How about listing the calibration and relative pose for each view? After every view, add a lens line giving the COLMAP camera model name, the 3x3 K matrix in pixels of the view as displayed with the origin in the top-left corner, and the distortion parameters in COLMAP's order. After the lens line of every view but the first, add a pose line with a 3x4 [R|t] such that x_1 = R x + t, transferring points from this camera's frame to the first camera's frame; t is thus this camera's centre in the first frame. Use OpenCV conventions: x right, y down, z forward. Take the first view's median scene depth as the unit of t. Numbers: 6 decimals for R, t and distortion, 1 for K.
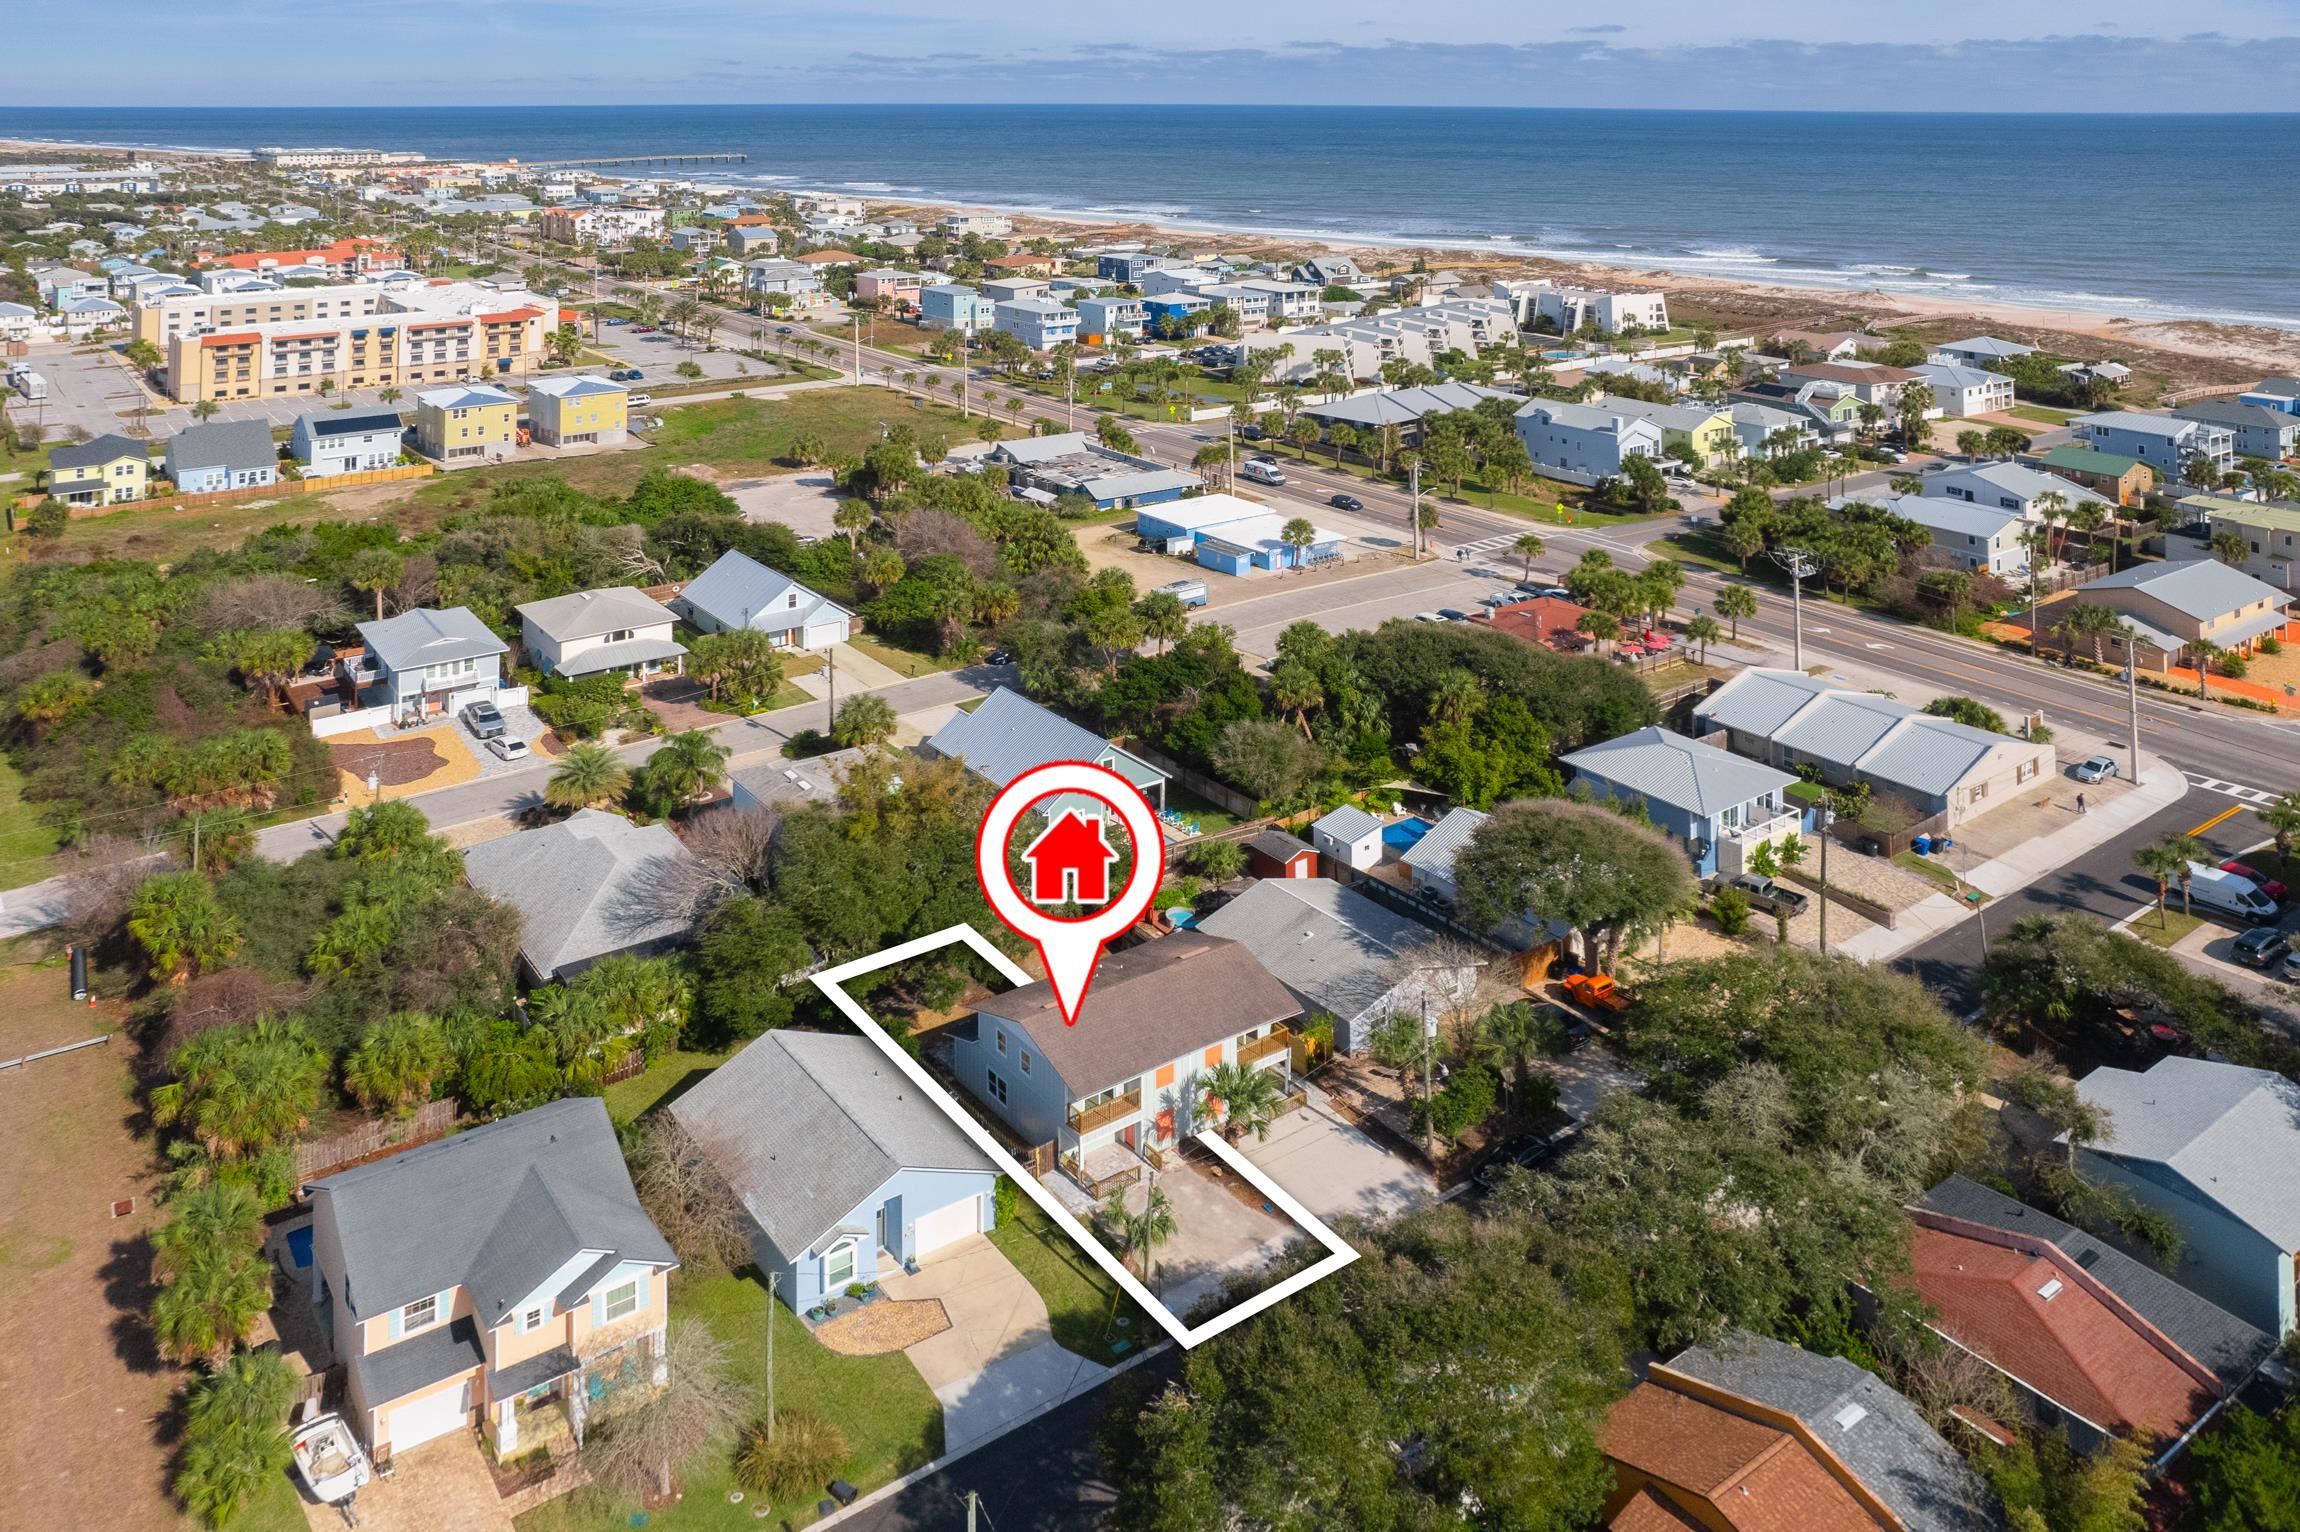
lens RADIAL K [[1560.8, 0, 1076.0], [0, 1560.8, 765.7], [0, 0, 1]] dist [-0.038405, 0.010267]
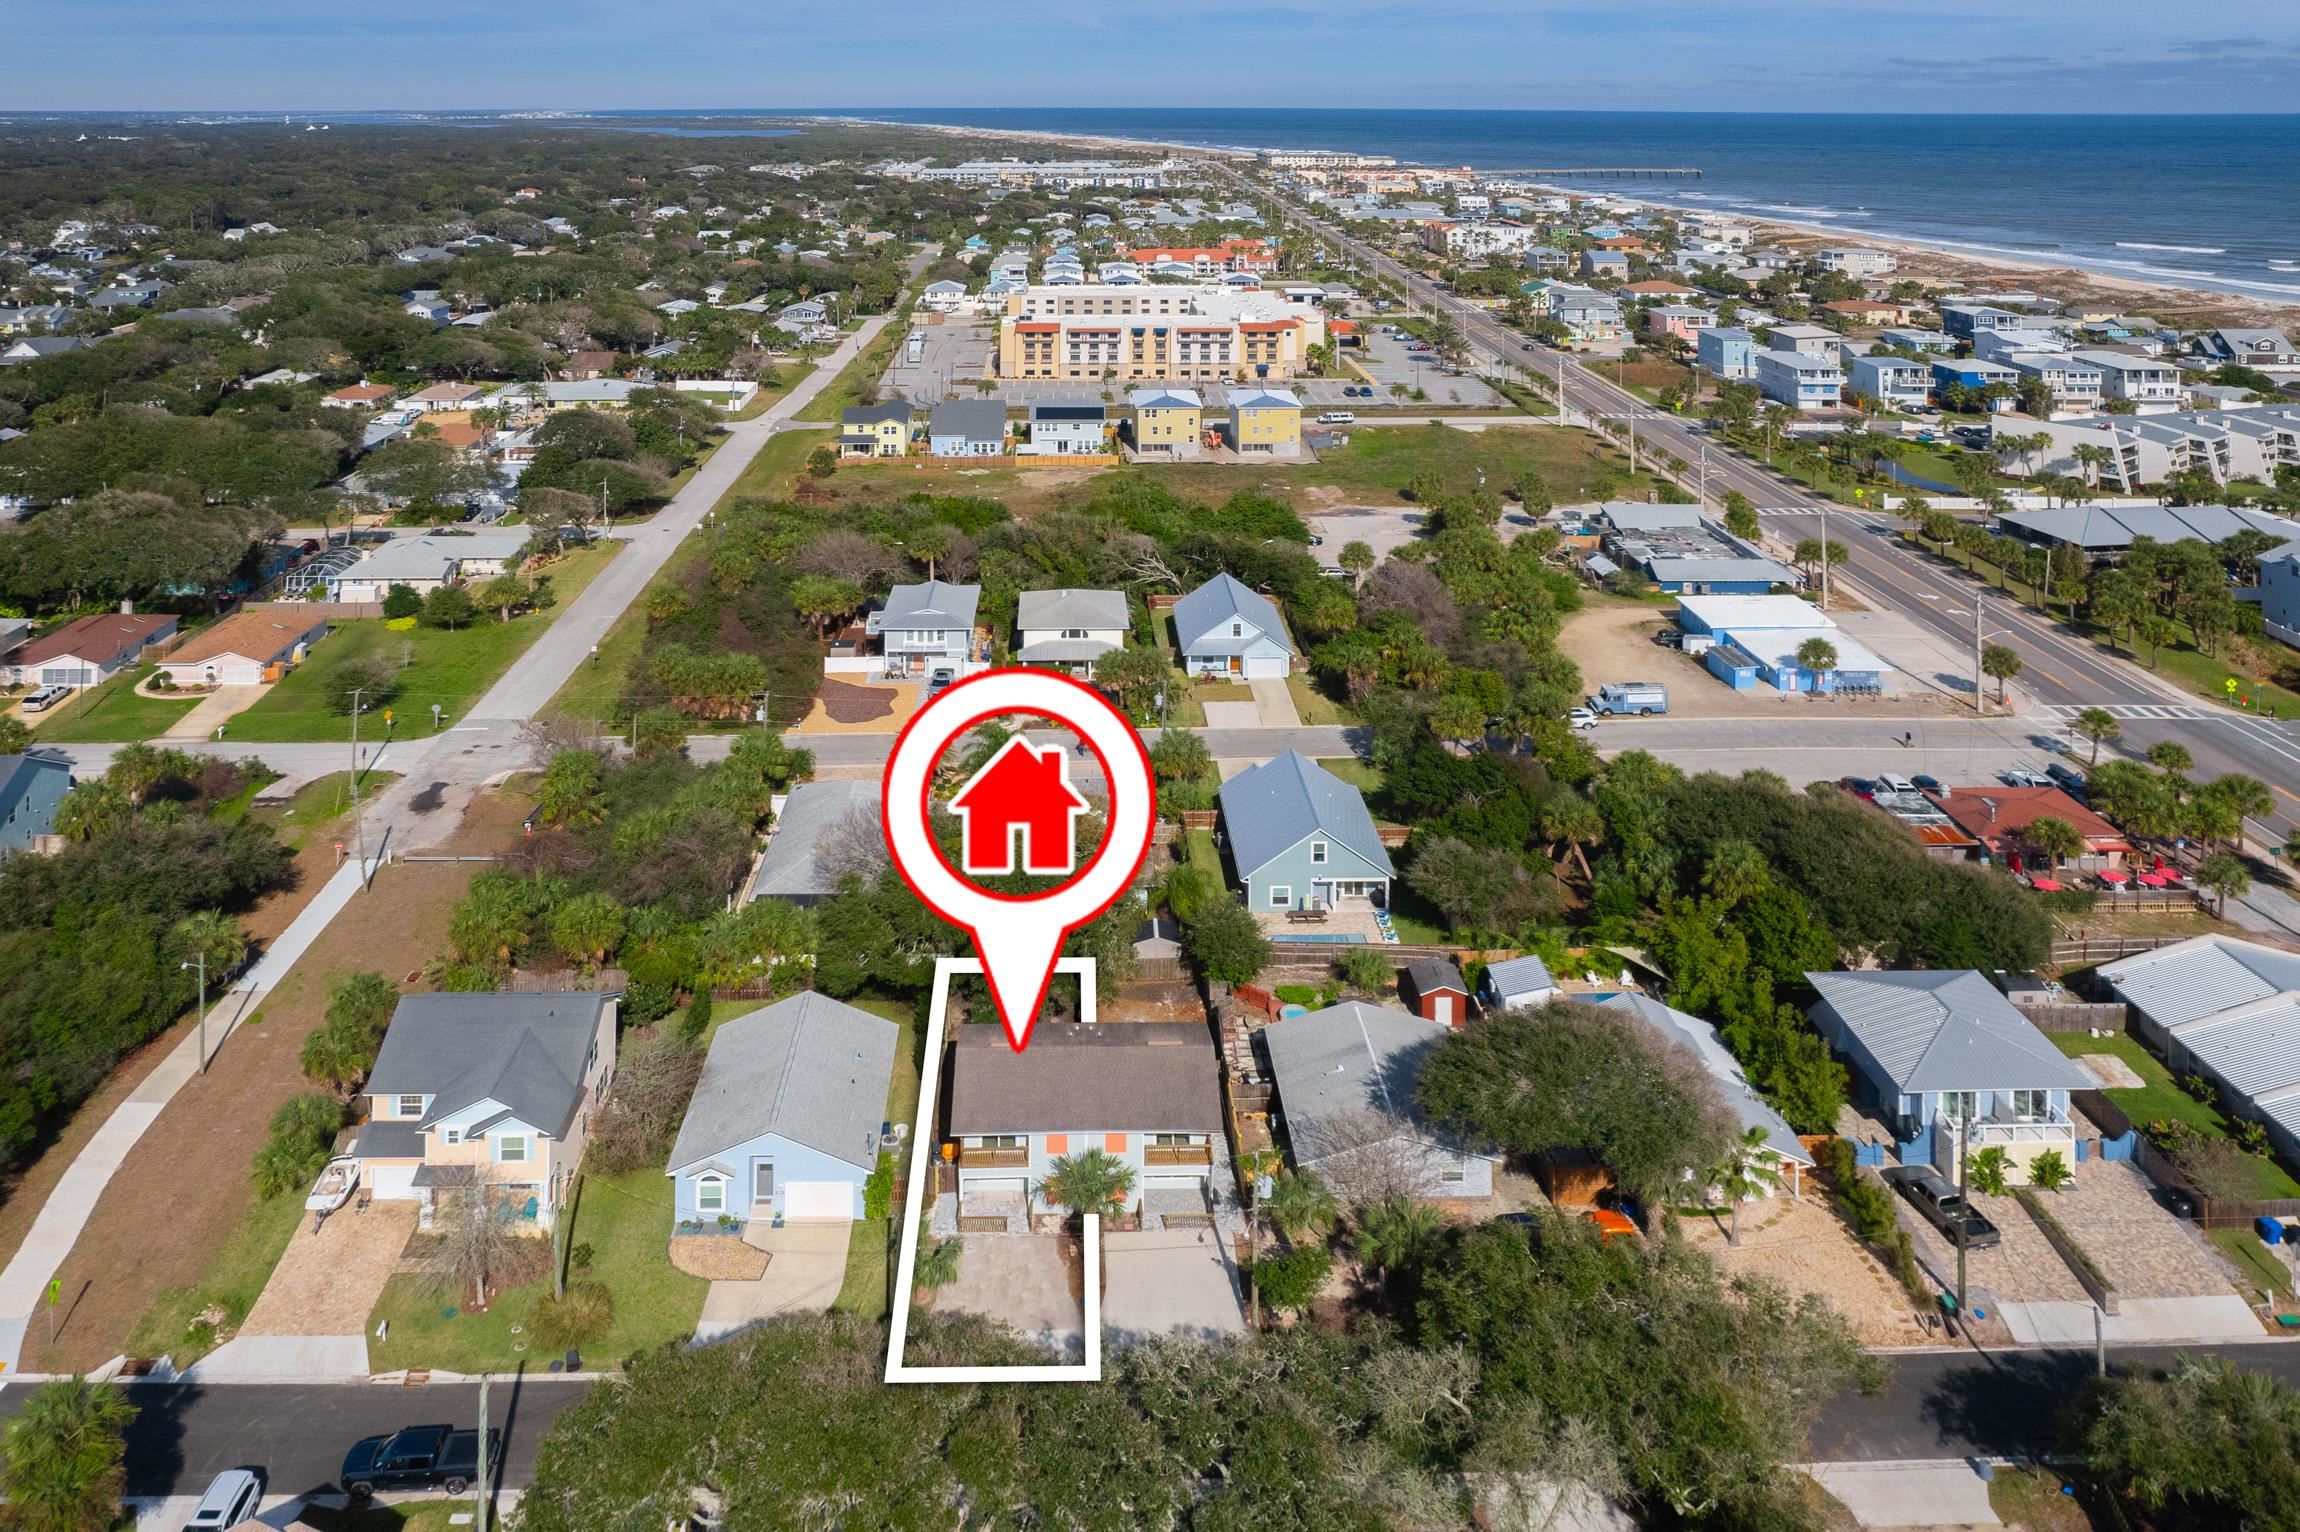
lens RADIAL K [[1560.8, 0, 1076.0], [0, 1560.8, 765.7], [0, 0, 1]] dist [-0.038405, 0.010267]
pose [[0.826077, 0.215656, -0.520662, 0.185051], [-0.216827, 0.974391, 0.059571, -0.035900], [0.520175, 0.063683, 0.851682, 0.041216]]
